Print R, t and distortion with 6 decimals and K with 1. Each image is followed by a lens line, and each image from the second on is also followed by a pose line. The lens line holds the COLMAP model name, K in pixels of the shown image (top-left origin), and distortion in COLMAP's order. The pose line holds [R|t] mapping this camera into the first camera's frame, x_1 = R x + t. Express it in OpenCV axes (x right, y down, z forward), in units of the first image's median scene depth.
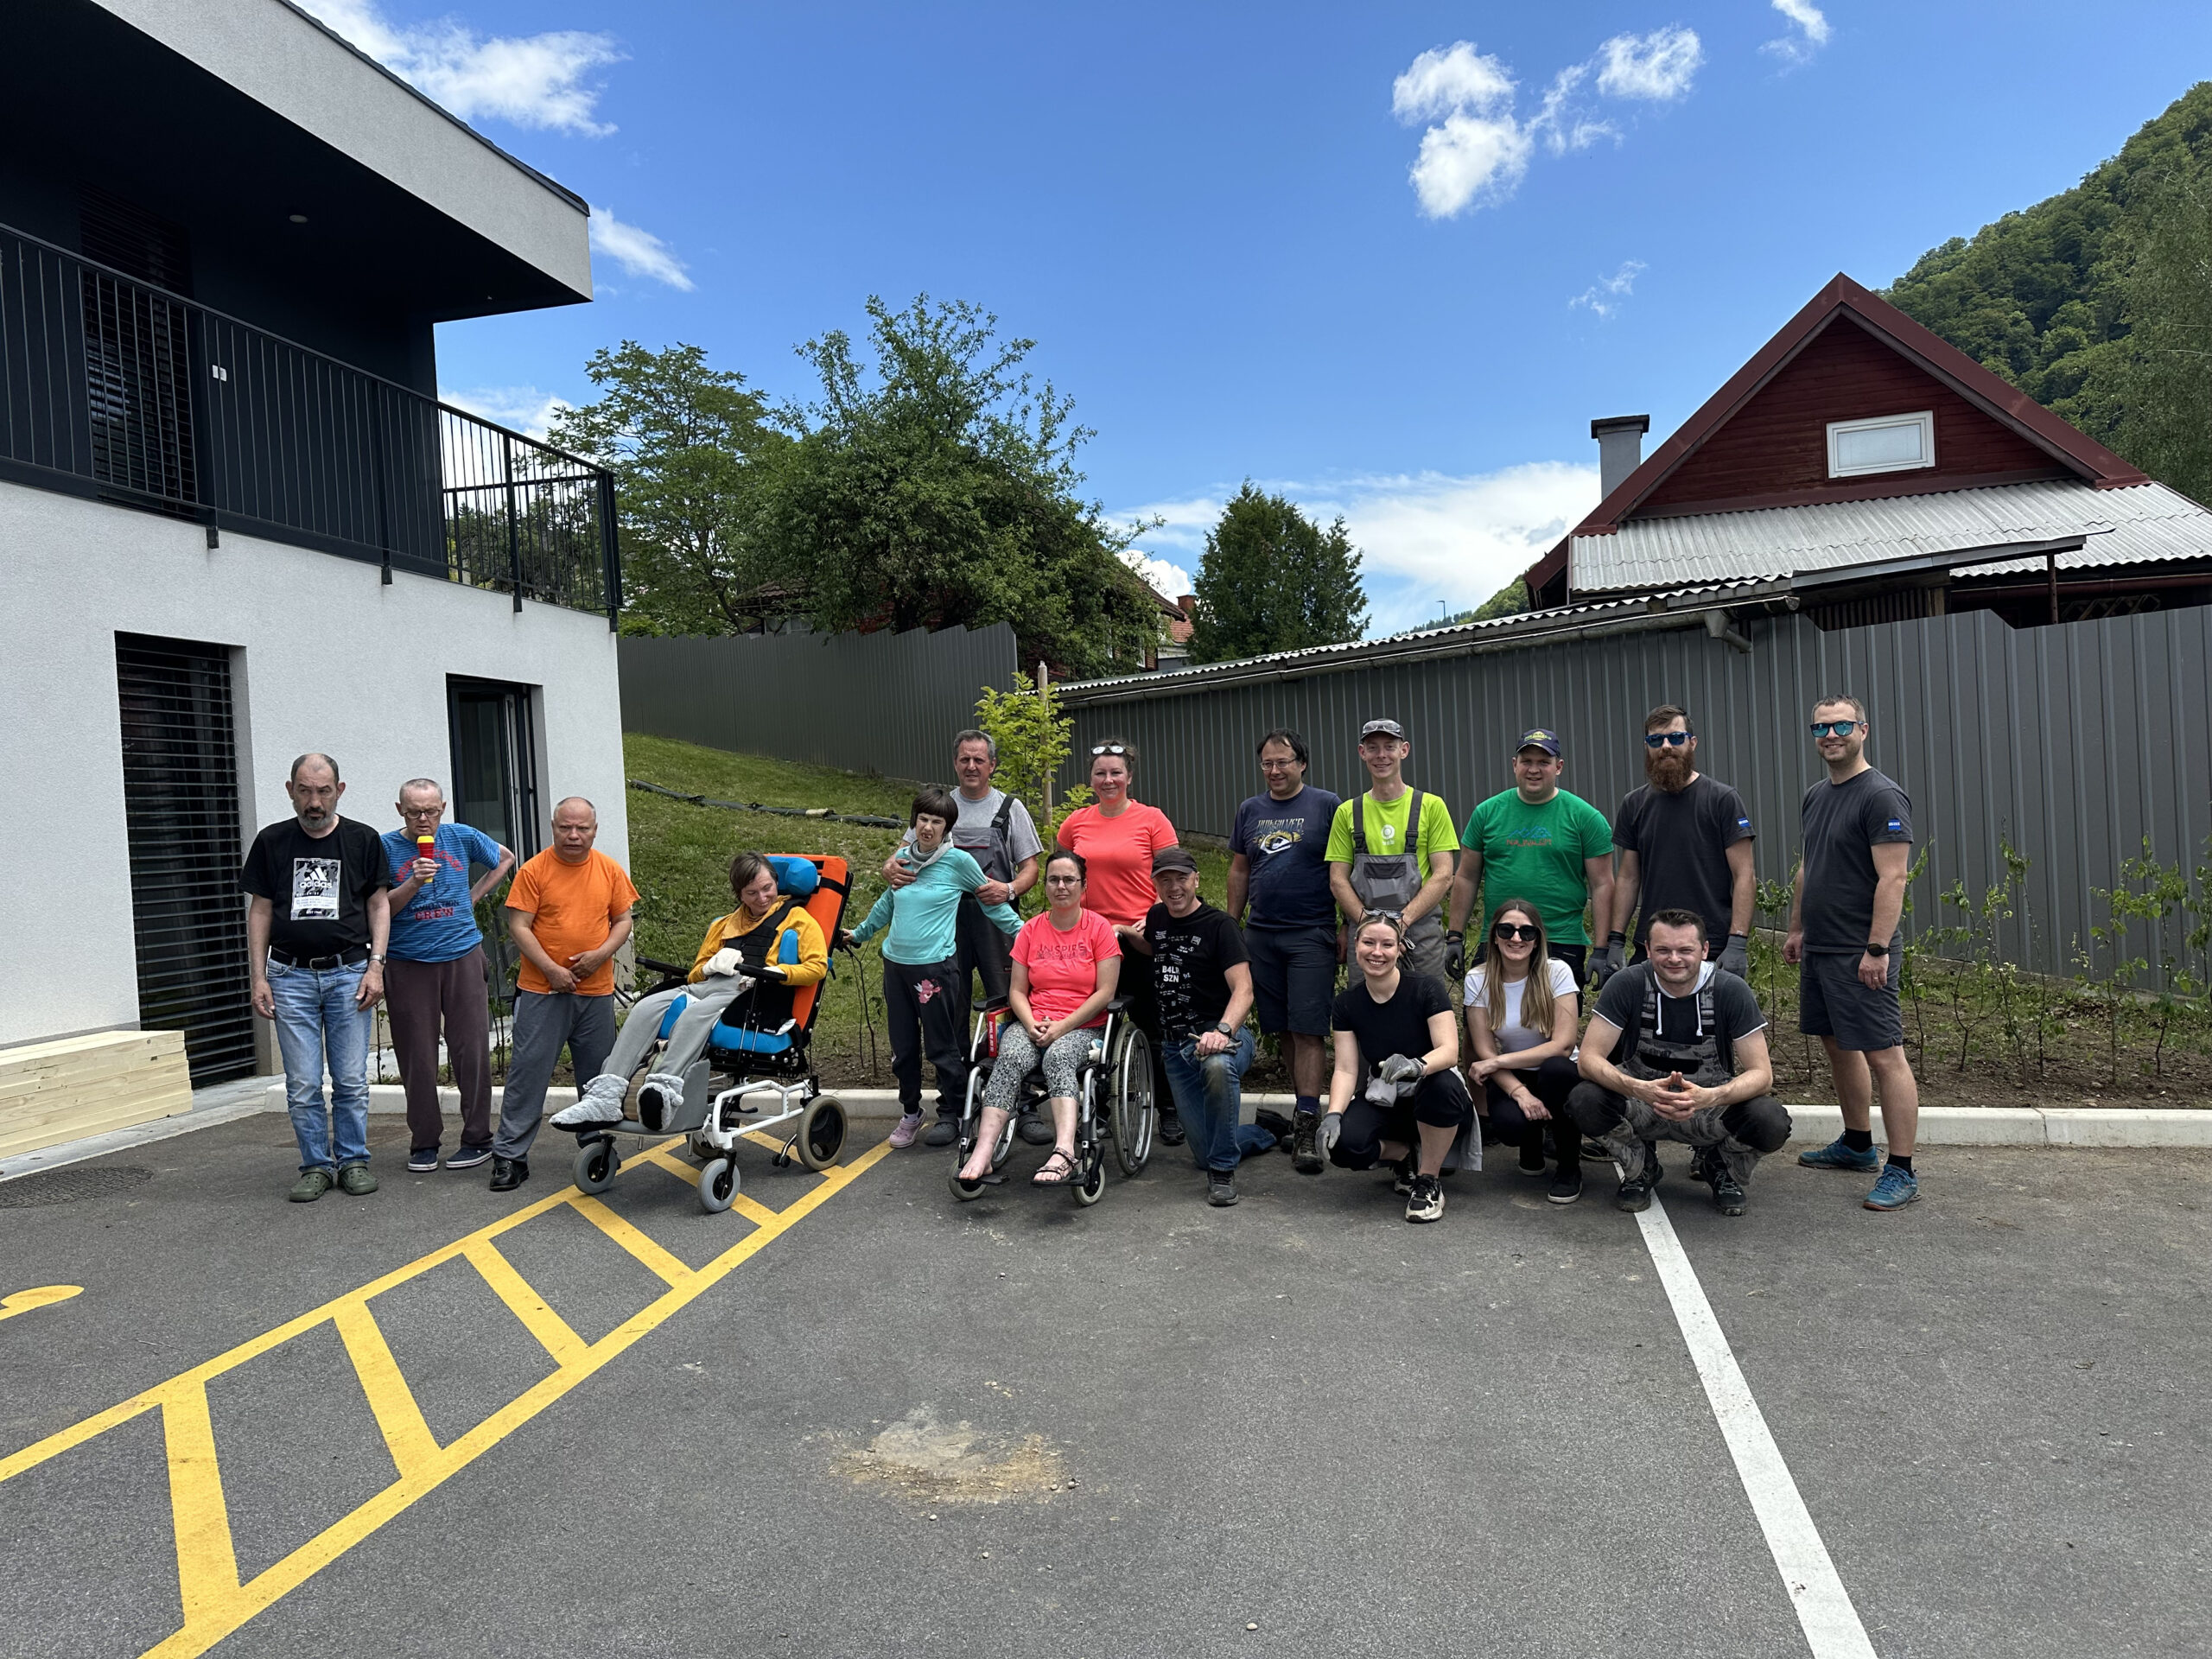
lens RADIAL K [[1579.4, 0, 1105.8], [0, 1579.4, 844.6], [0, 0, 1]] dist [0.072814, -0.061252]
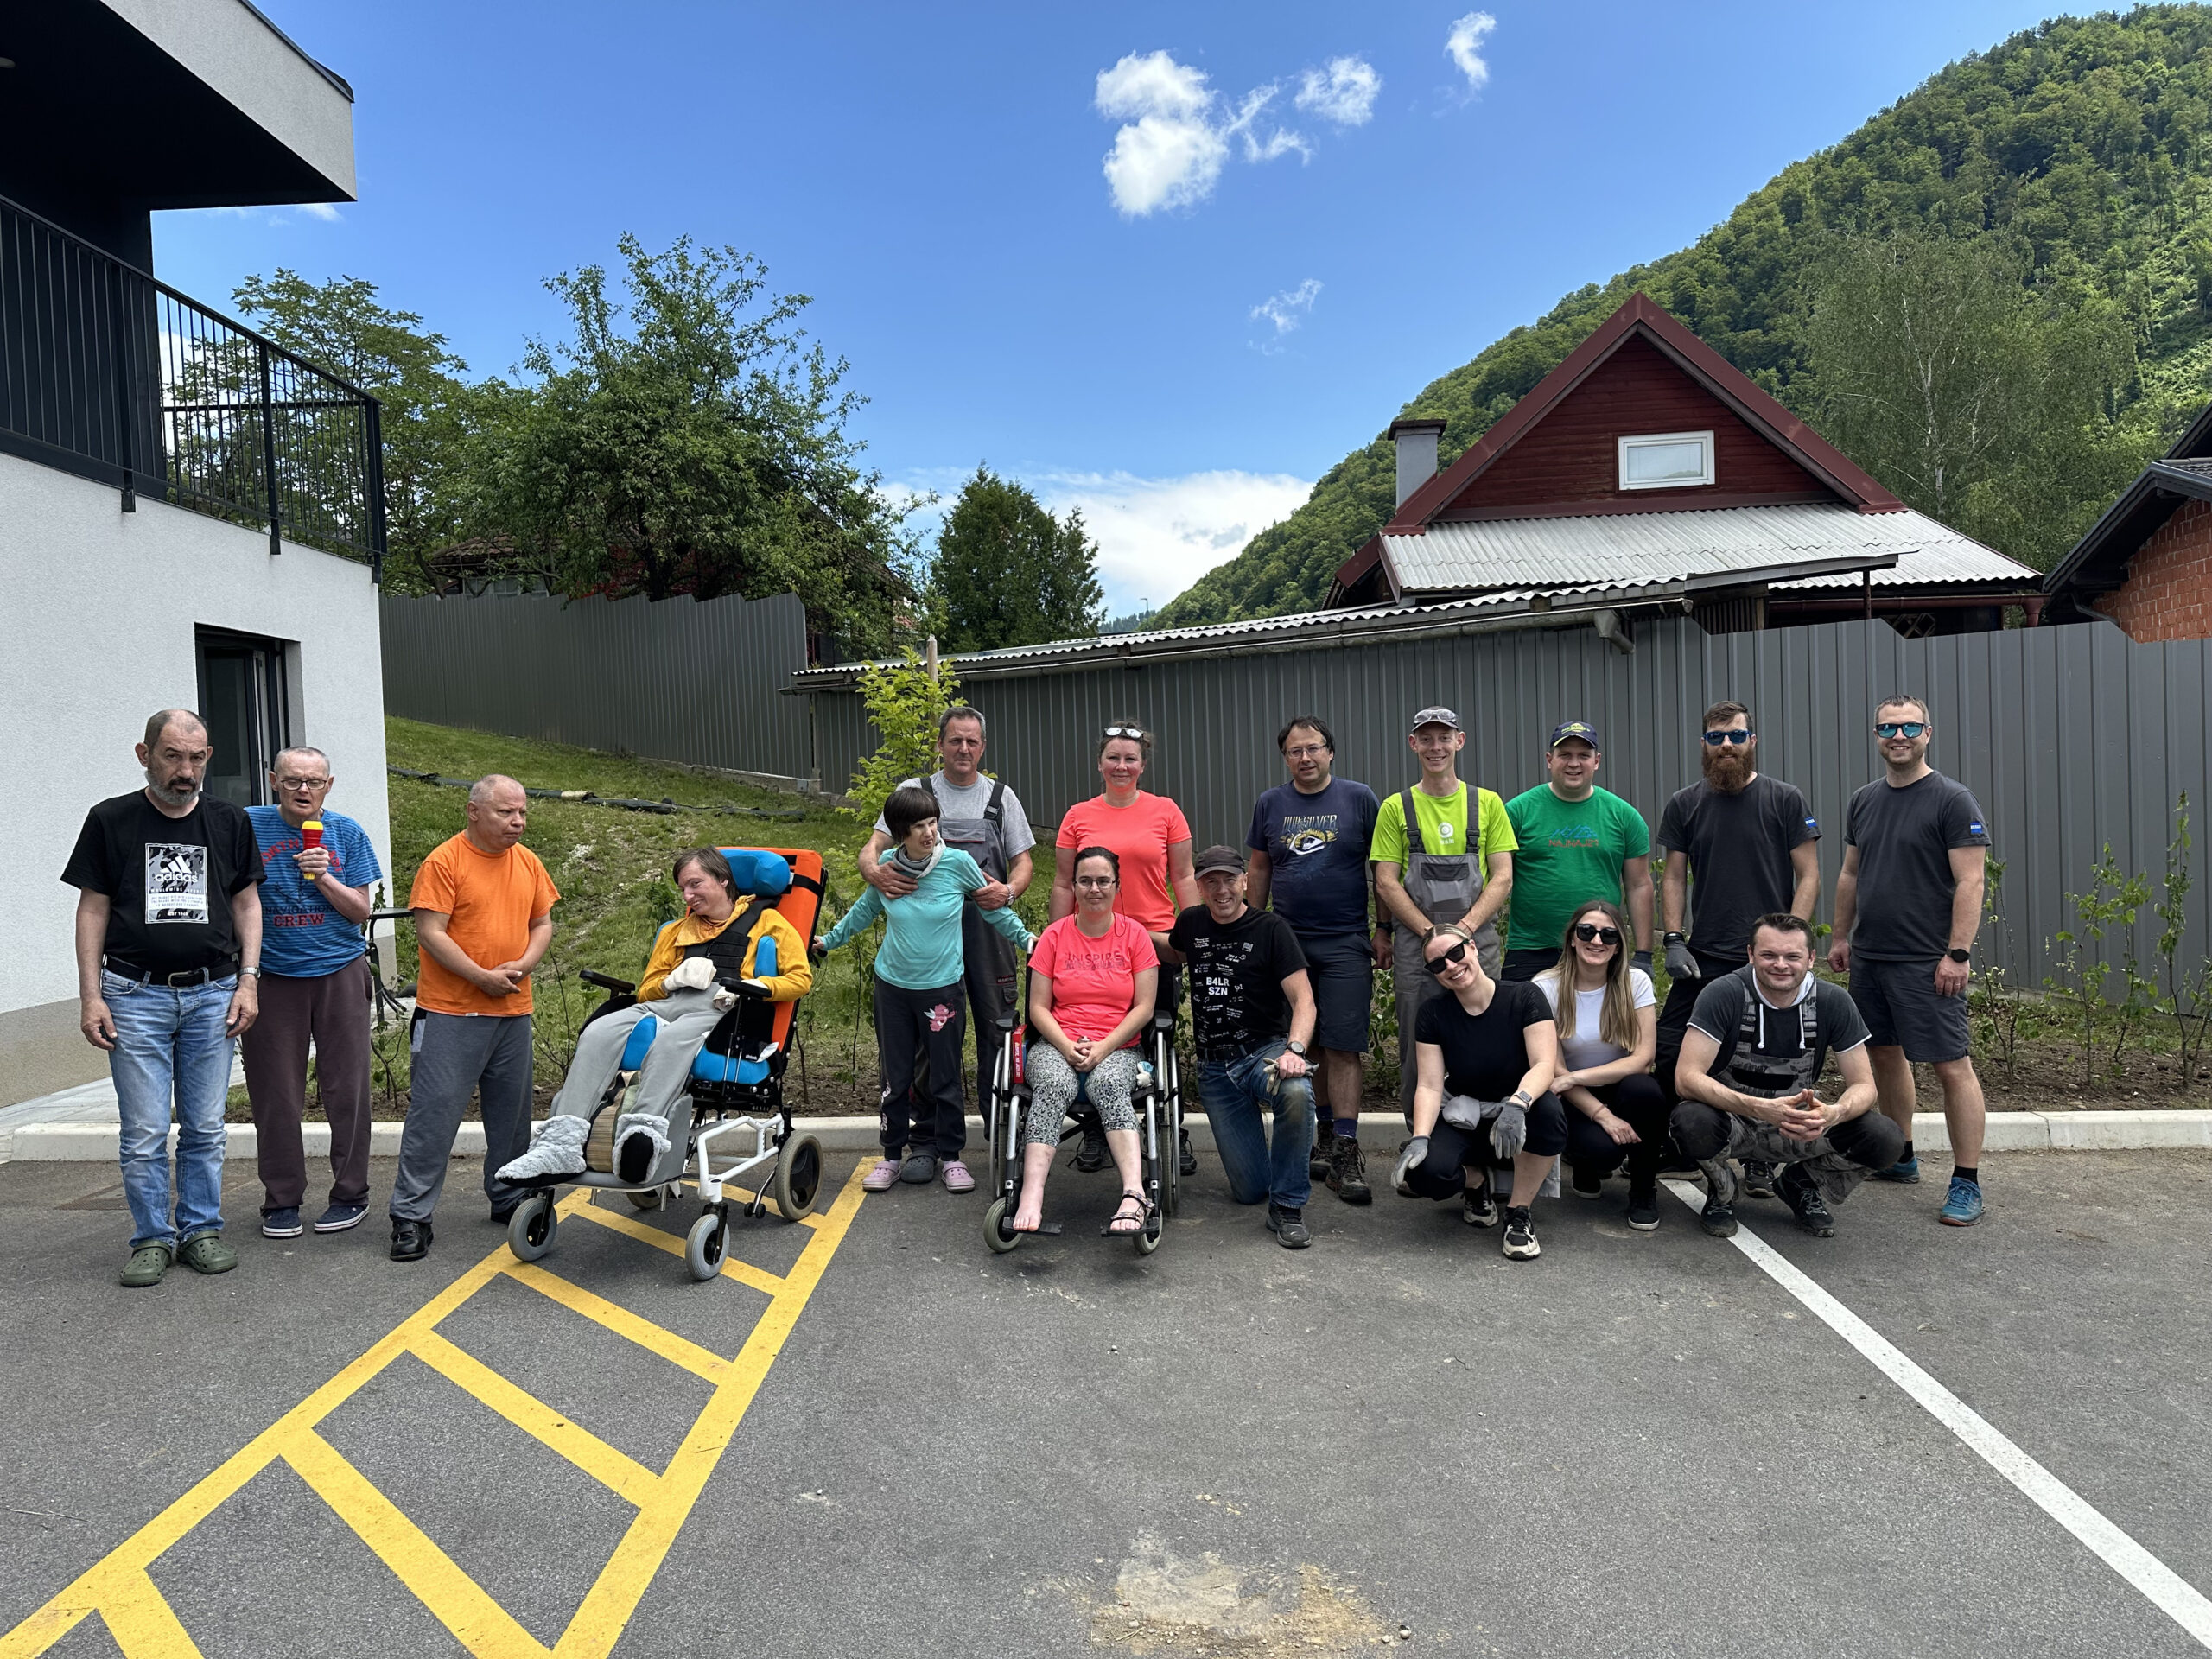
lens RADIAL K [[1579.4, 0, 1108.5], [0, 1579.4, 846.3], [0, 0, 1]] dist [0.072814, -0.061252]
pose [[0.979141, 0.009656, 0.202954, -0.186683], [-0.011029, 0.999923, 0.005636, -0.001234], [-0.202884, -0.007757, 0.979172, 0.130841]]
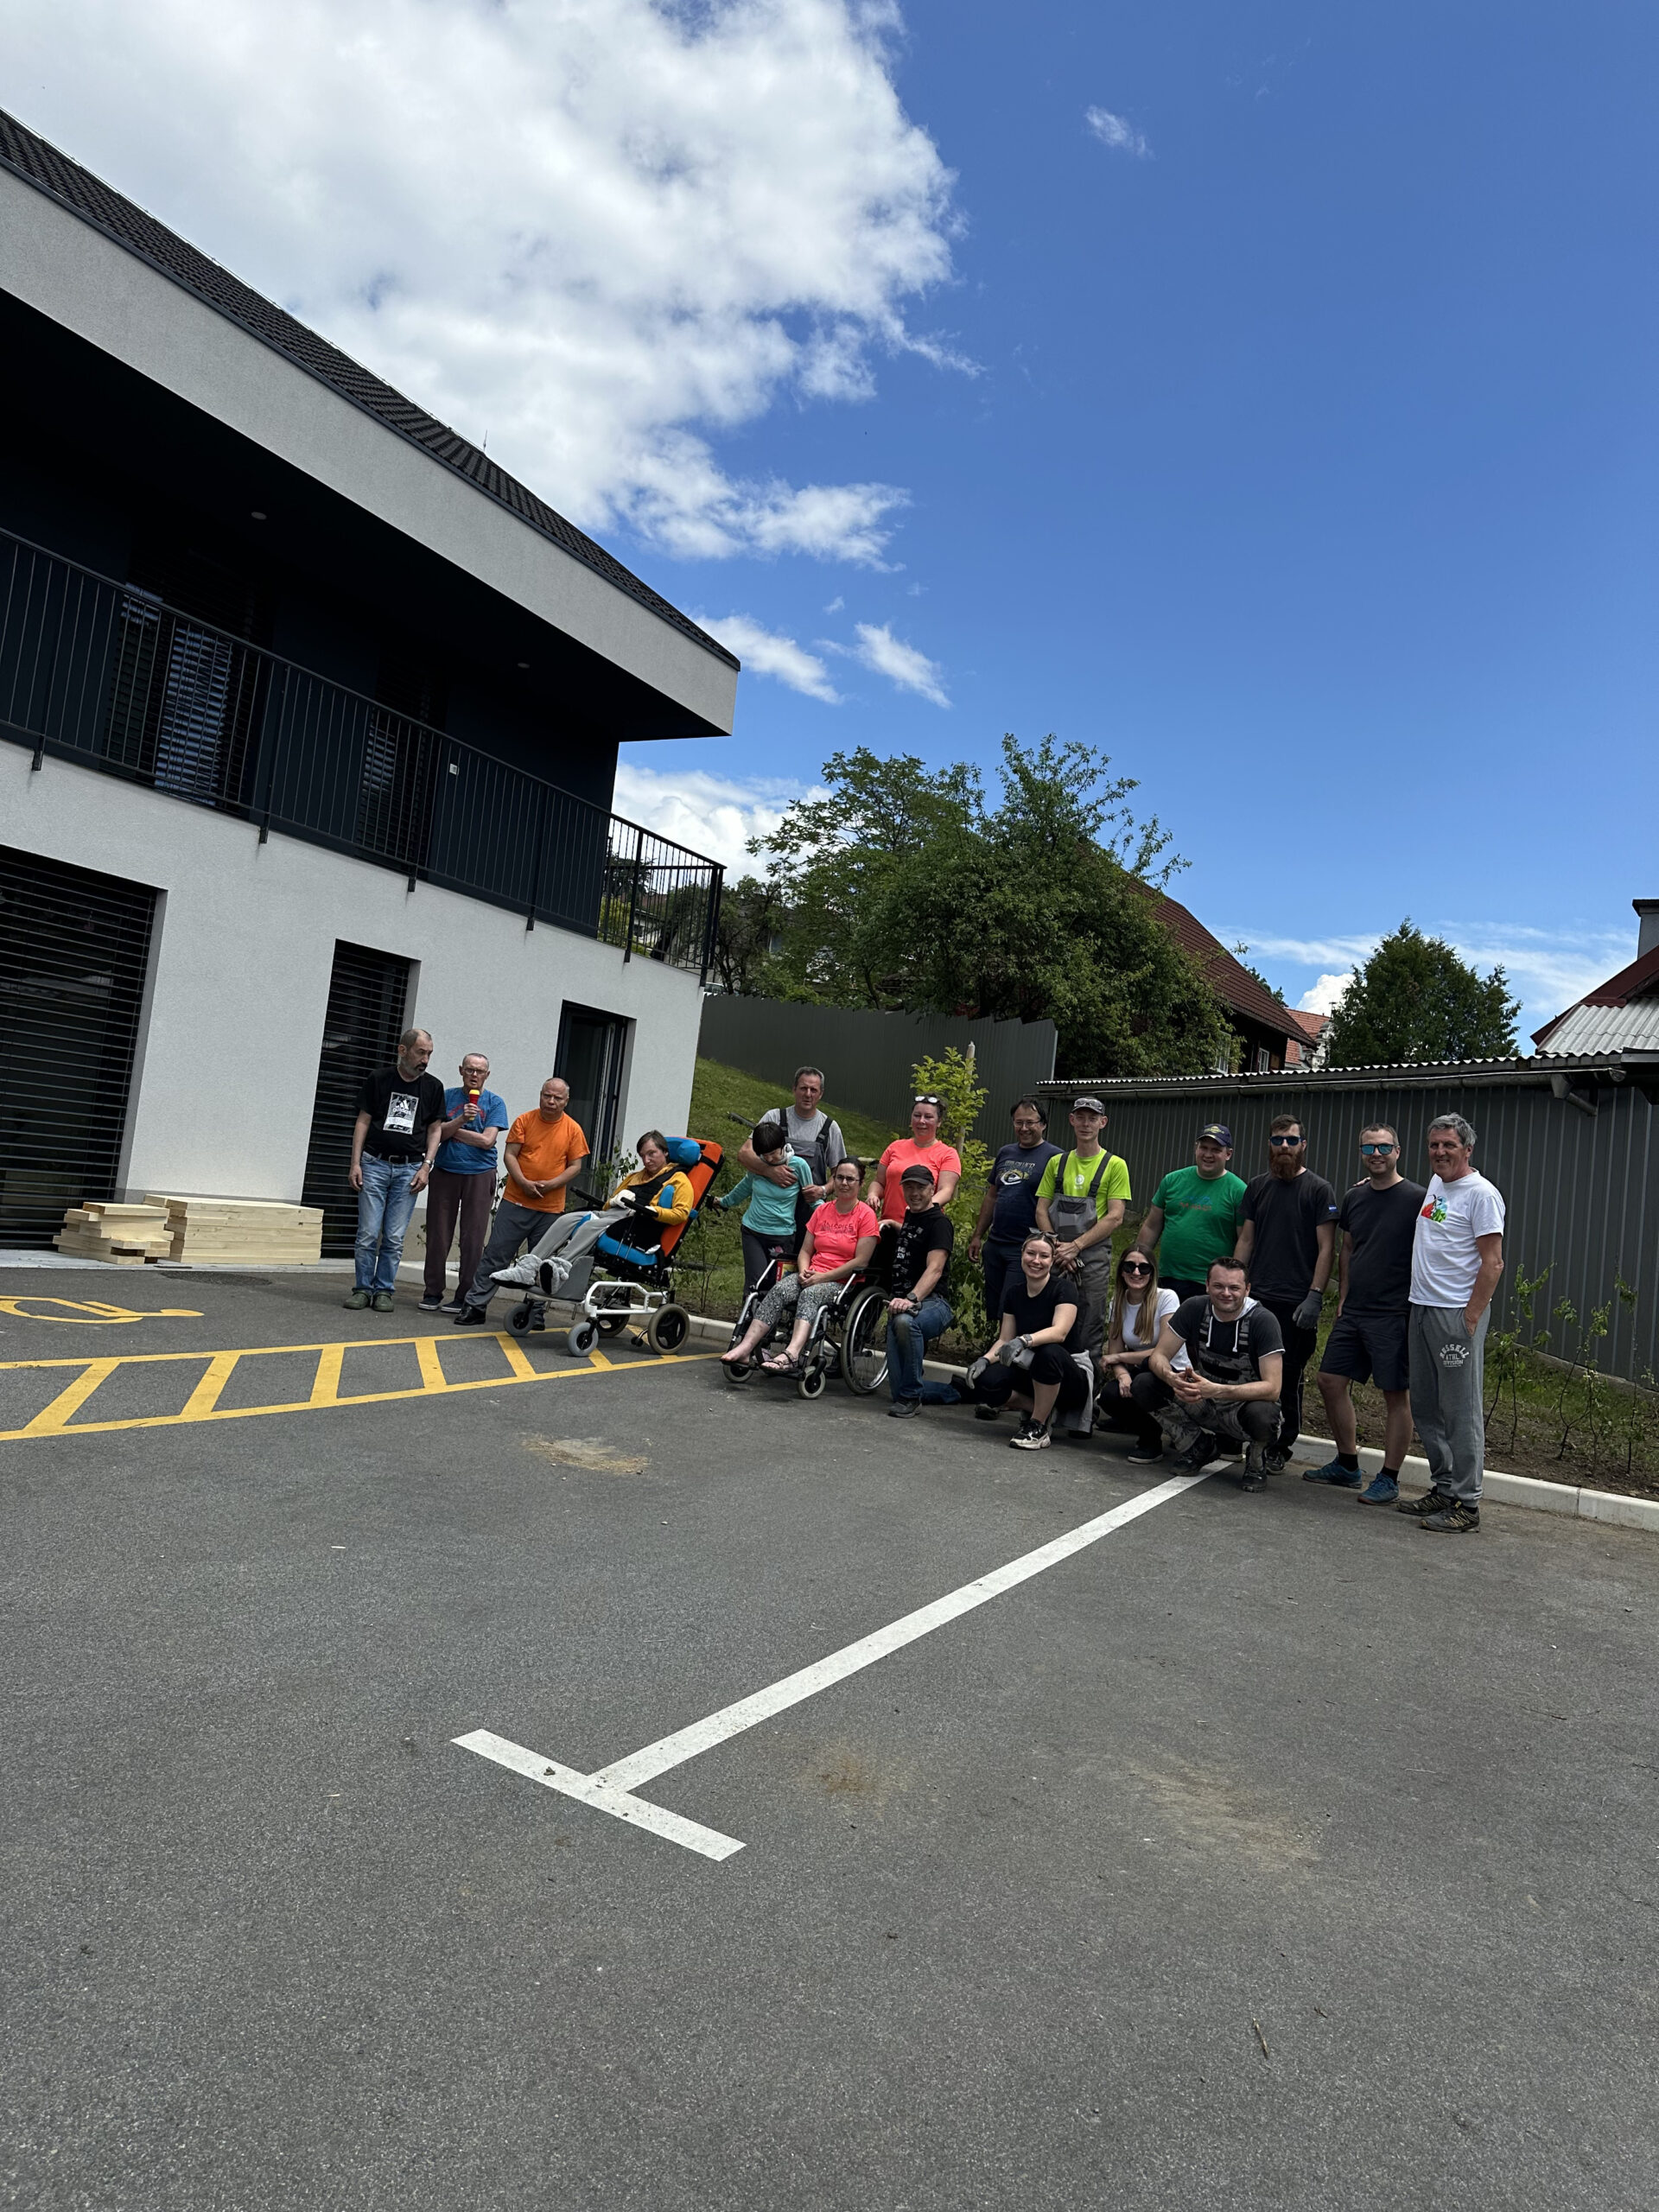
lens RADIAL K [[1579.4, 0, 828.7], [0, 1579.4, 1094.9], [0, 0, 1]] dist [0.072814, -0.061252]
pose [[0.944417, 0.136299, -0.299163, 0.350932], [-0.163409, 0.984251, -0.067434, 0.044435], [0.285260, 0.112572, 0.951816, -0.343042]]
